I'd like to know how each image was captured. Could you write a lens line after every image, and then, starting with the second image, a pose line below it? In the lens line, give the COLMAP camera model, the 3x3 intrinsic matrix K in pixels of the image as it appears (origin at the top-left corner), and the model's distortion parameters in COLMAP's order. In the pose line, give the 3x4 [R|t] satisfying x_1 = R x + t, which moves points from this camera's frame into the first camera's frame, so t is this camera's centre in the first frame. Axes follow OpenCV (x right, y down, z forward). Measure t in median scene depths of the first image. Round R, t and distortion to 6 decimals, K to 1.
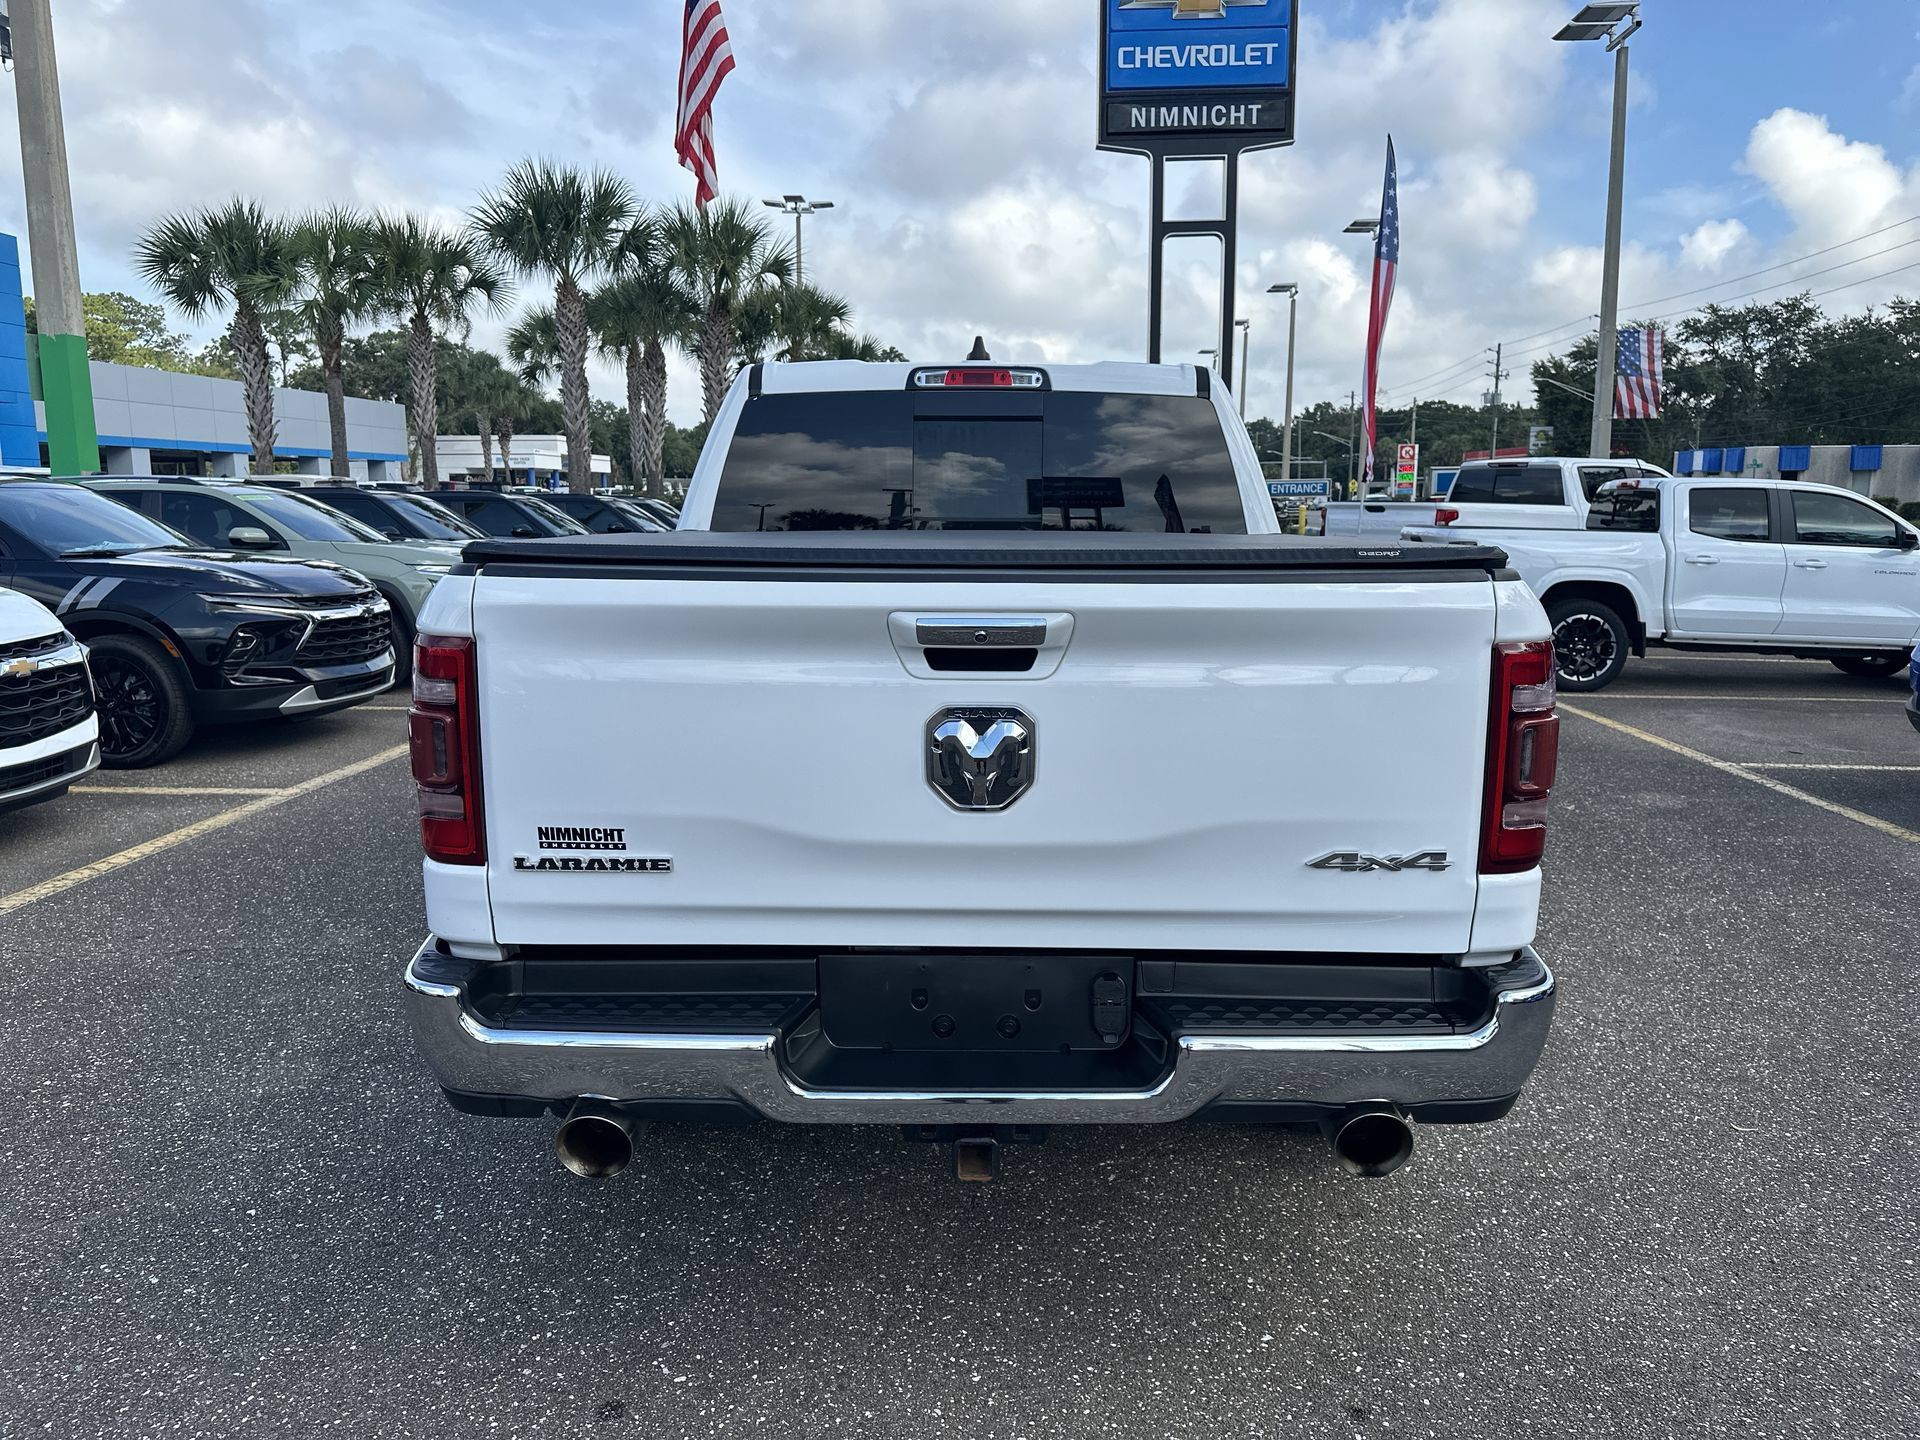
lens RADIAL K [[1348.9, 0, 956.0], [0, 1348.9, 710.9], [0, 0, 1]] dist [0.045775, -0.052475]
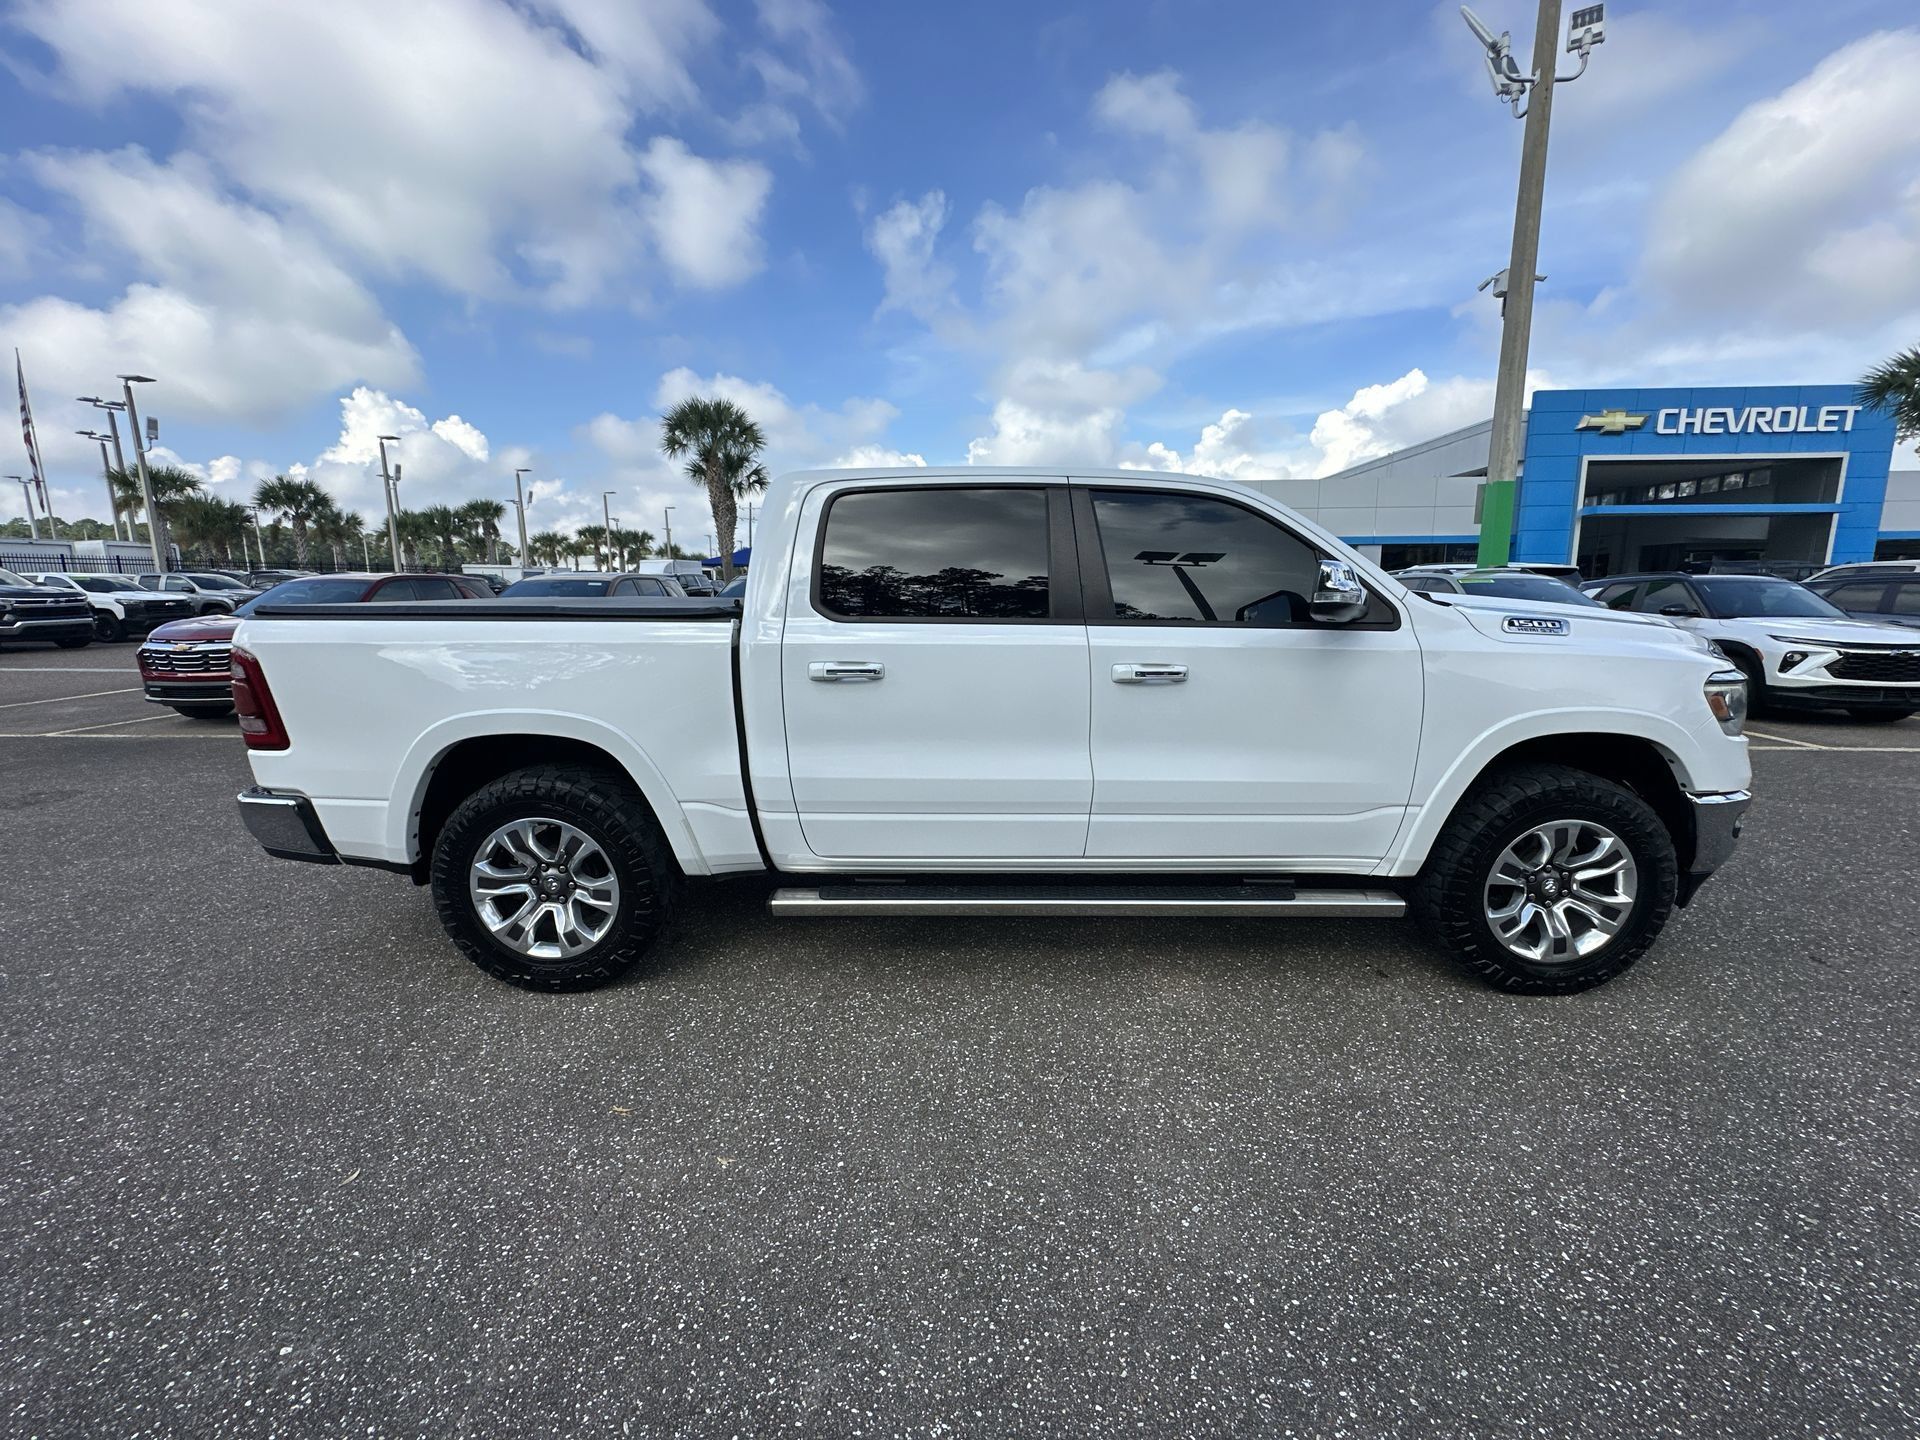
lens RADIAL K [[768.4, 0, 965.2], [0, 768.4, 726.2], [0, 0, 1]] dist [-0.004437, 0.000435]
pose [[0.010401, 0.178428, -0.983898, 0.939540], [-0.149284, 0.973201, 0.174910, -0.179196], [0.988740, 0.145061, 0.036759, 1.192736]]
